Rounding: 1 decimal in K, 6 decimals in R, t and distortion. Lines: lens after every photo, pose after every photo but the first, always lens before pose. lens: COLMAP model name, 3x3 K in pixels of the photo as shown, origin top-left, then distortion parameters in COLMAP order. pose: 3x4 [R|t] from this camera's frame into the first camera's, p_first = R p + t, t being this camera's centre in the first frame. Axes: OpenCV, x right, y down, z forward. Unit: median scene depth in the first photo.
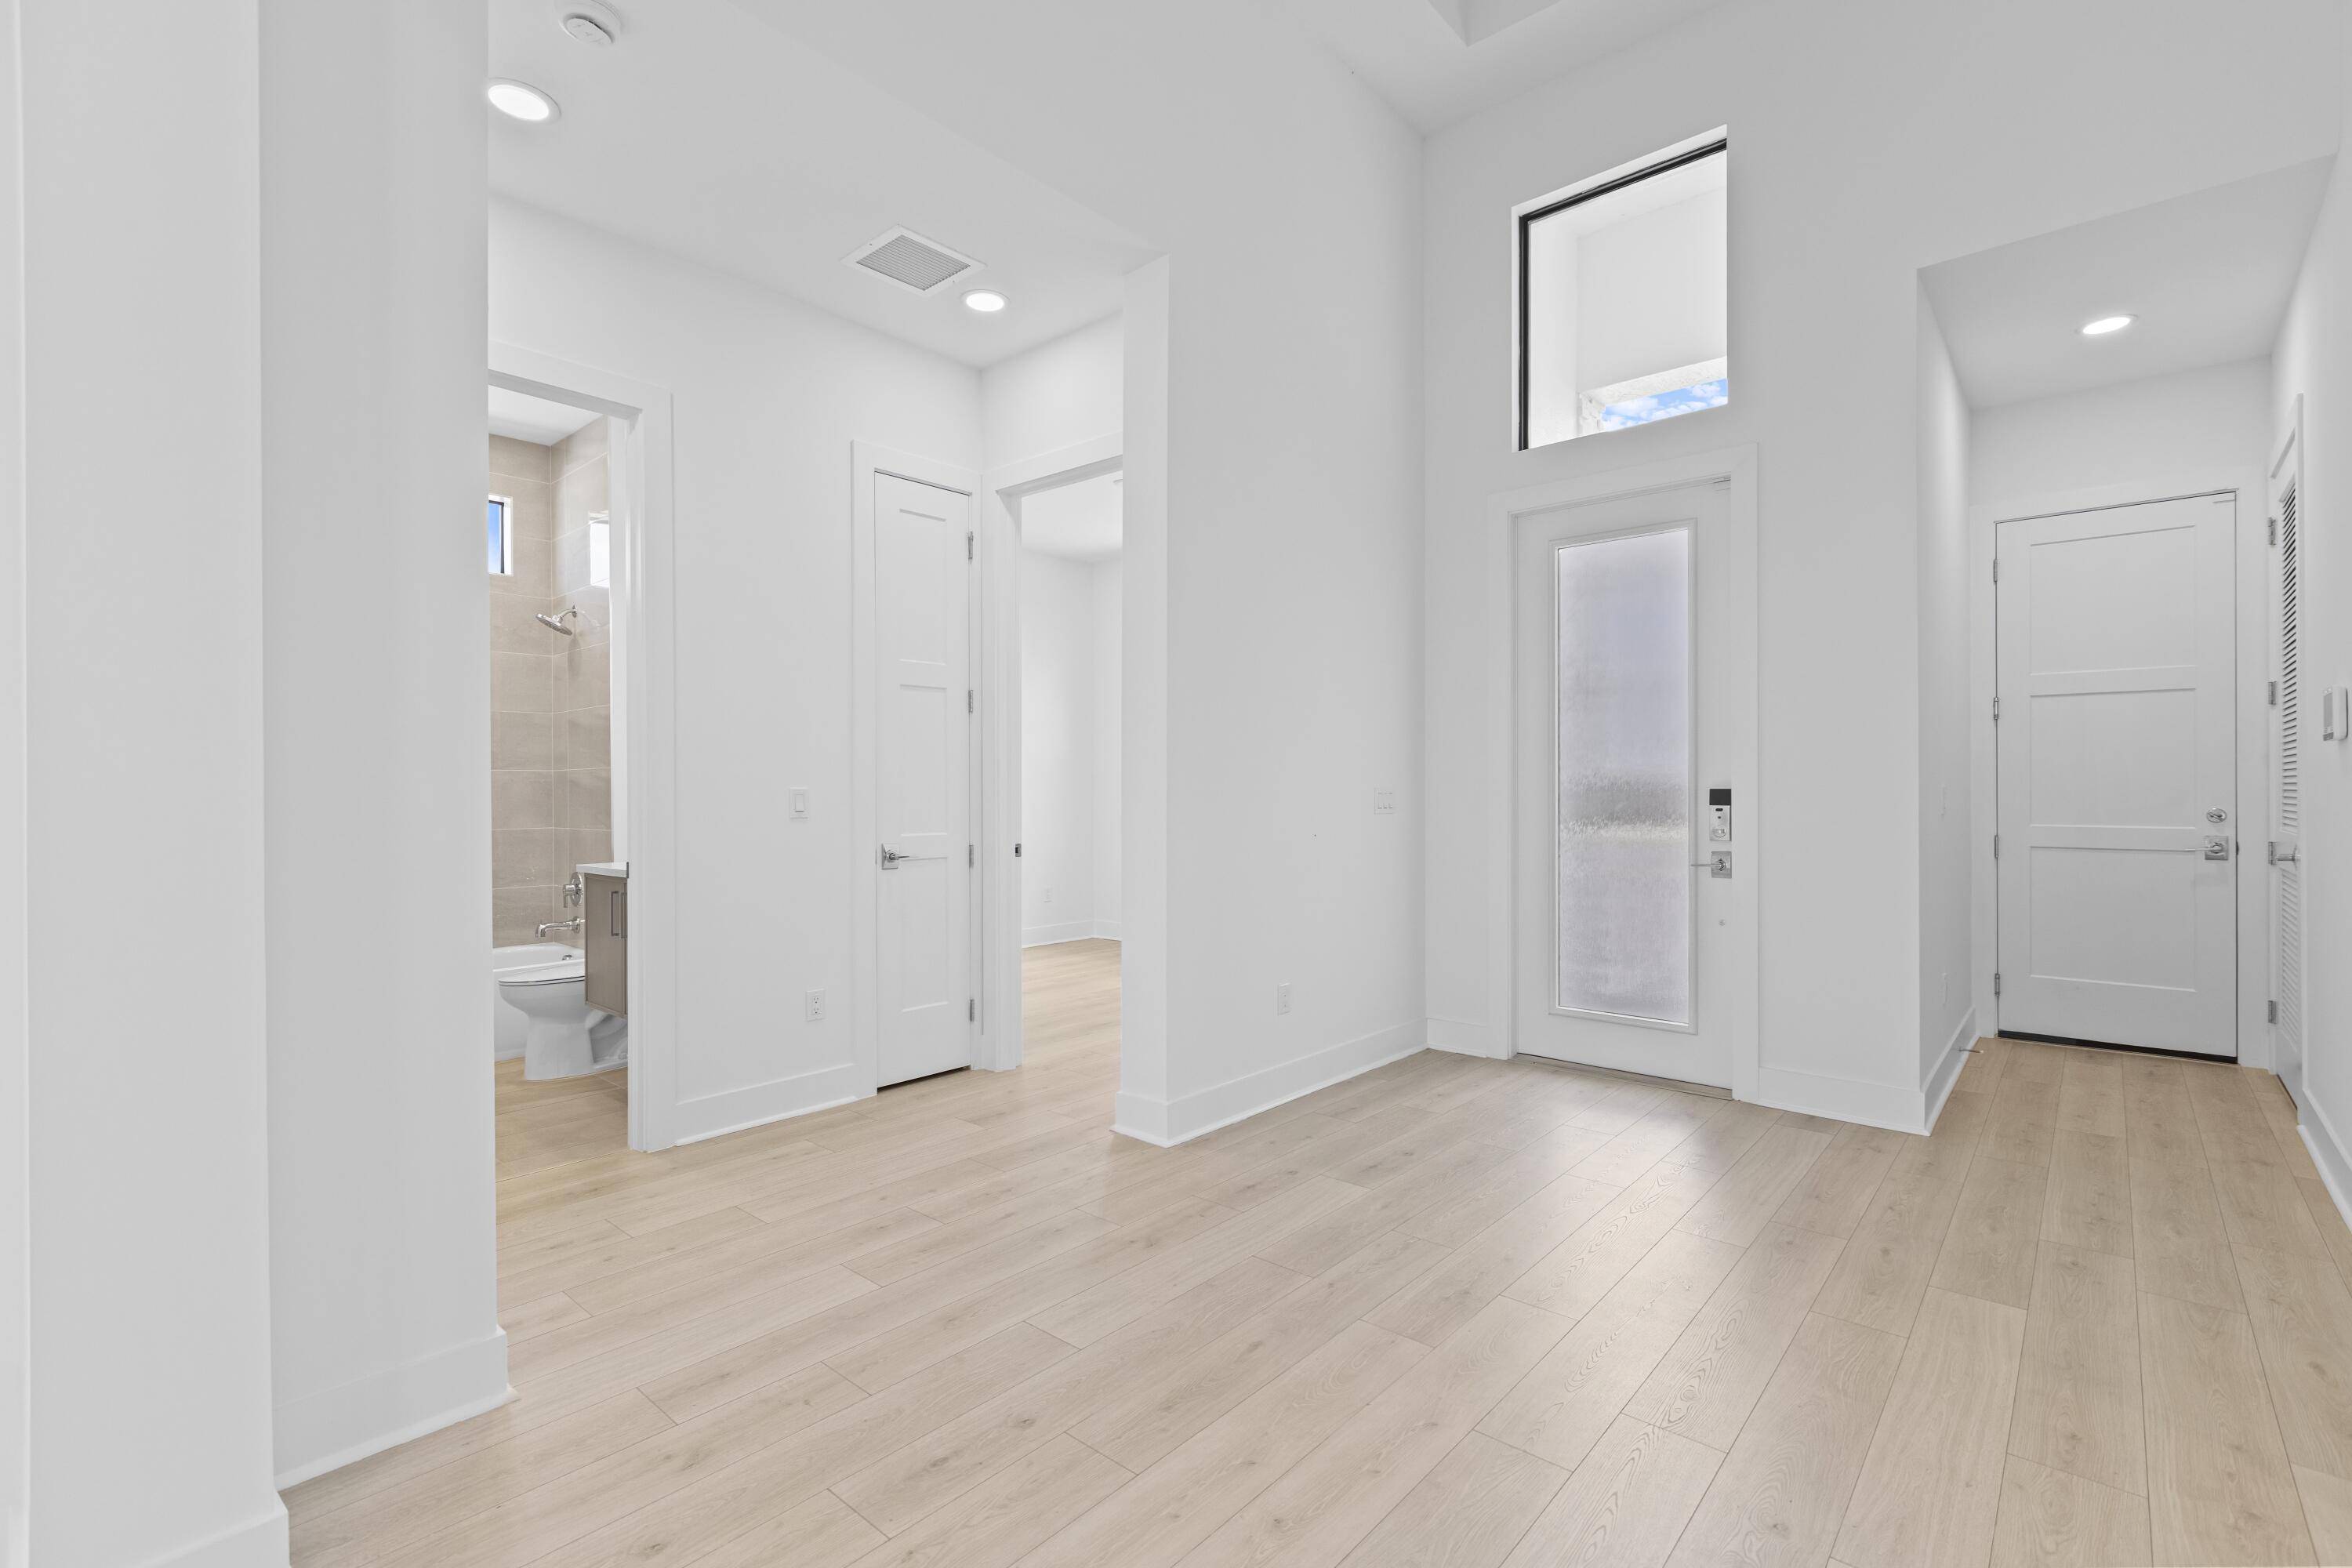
lens RADIAL K [[1053.9, 0, 1171.8], [0, 1053.9, 784.7], [0, 0, 1]] dist [0.002604, -0.000678]
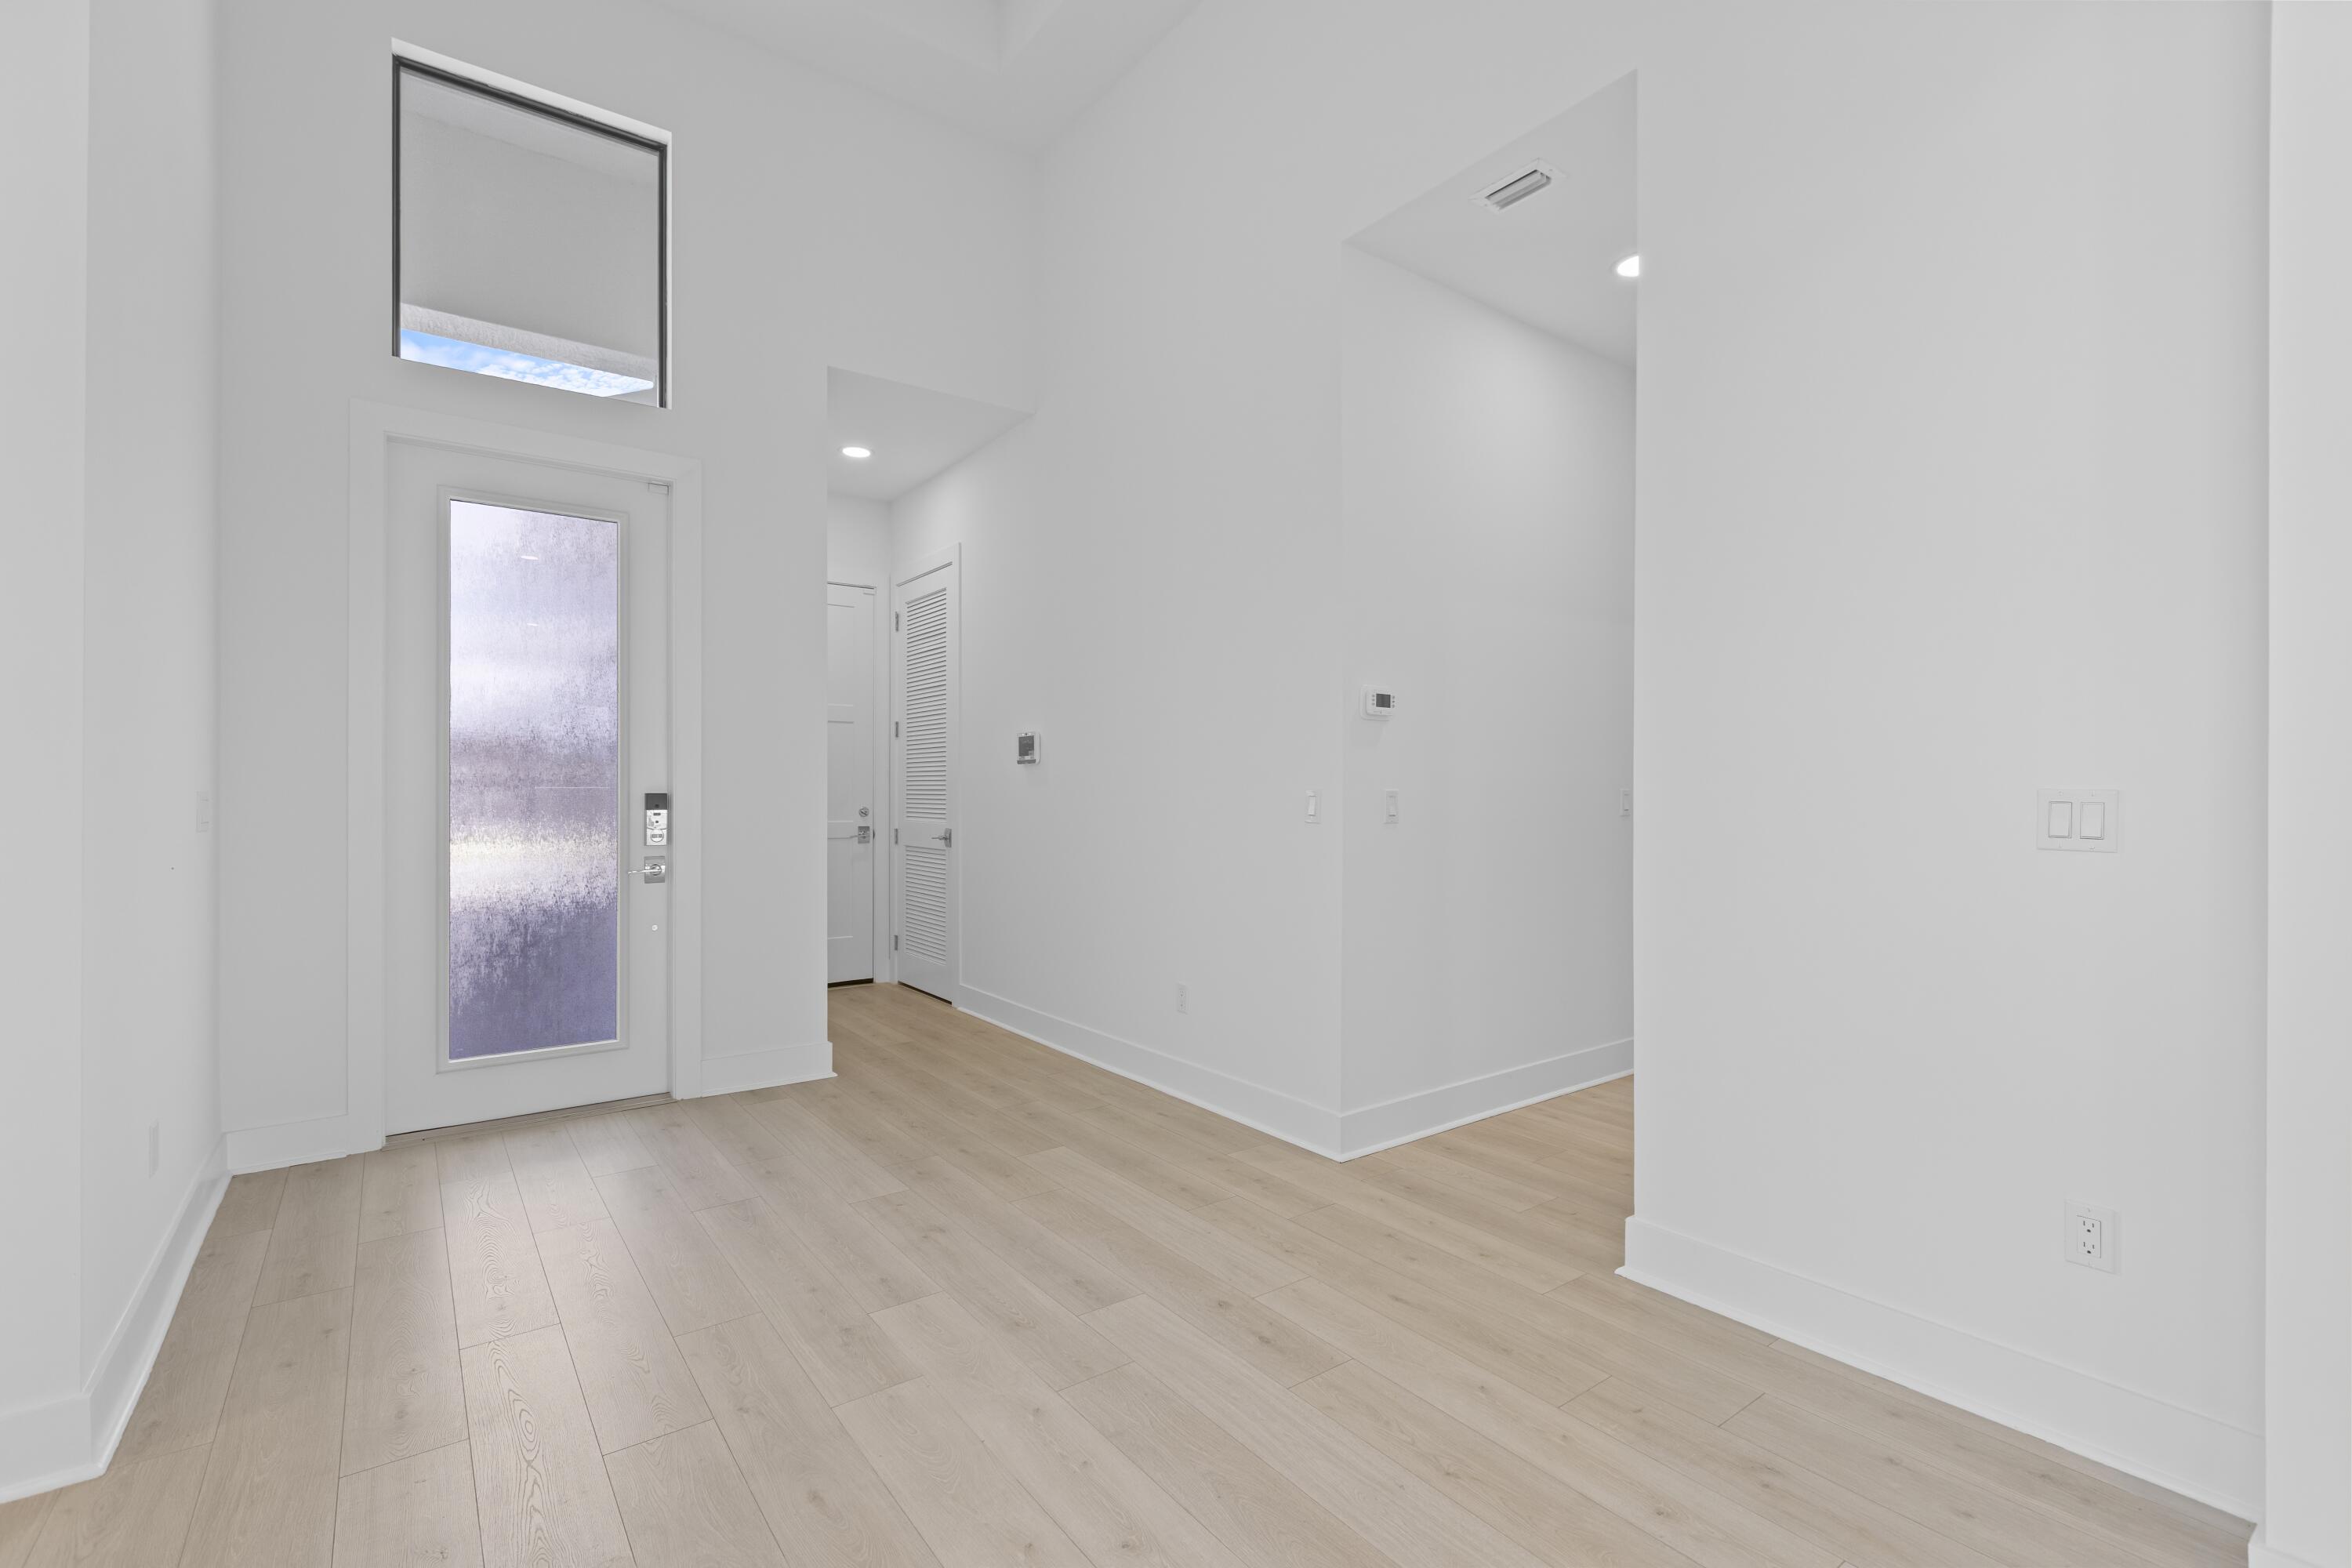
lens RADIAL K [[1053.9, 0, 1177.9], [0, 1053.9, 787.9], [0, 0, 1]] dist [0.002604, -0.000678]
pose [[0.207721, 0.005376, 0.978173, -0.358003], [-0.003389, 0.999983, -0.004776, 0.002273], [-0.978182, -0.002324, 0.207736, 0.320698]]
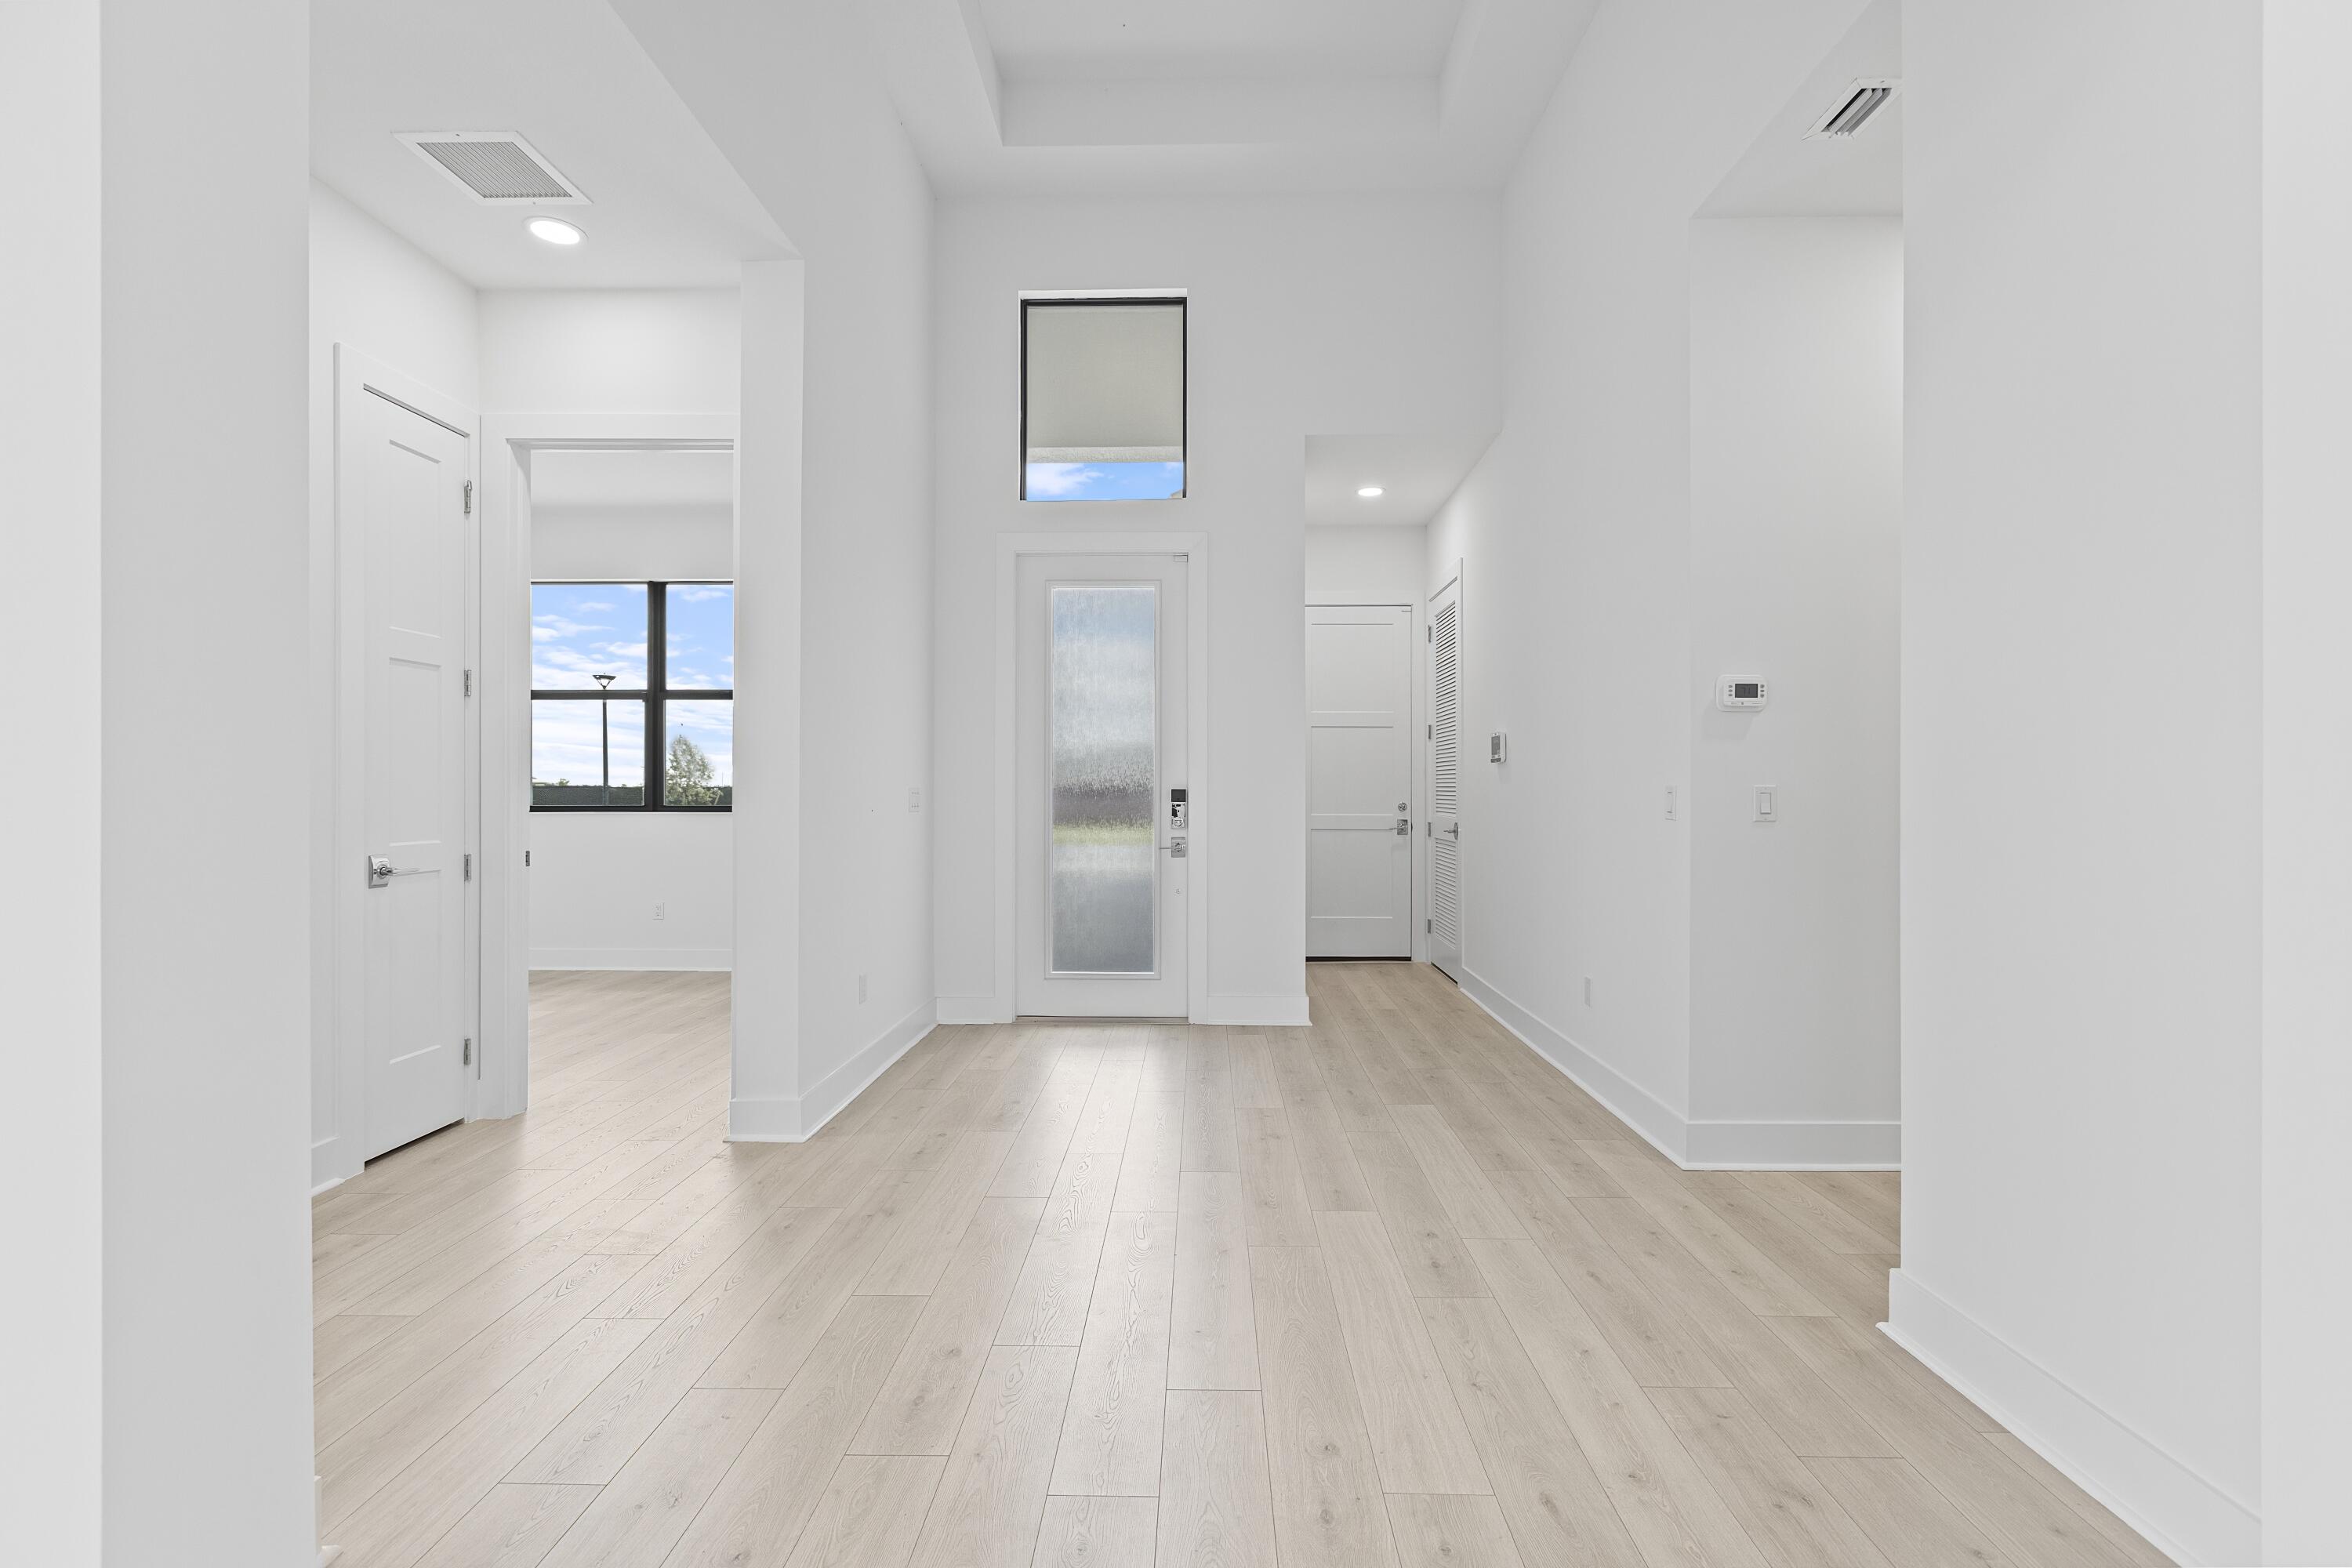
lens RADIAL K [[1053.9, 0, 1174.5], [0, 1053.9, 783.6], [0, 0, 1]] dist [0.002604, -0.000678]
pose [[0.767342, 0.005949, 0.641210, -0.334323], [-0.003947, 0.999982, -0.004554, 0.002991], [-0.641226, 0.000963, 0.767352, -0.004103]]
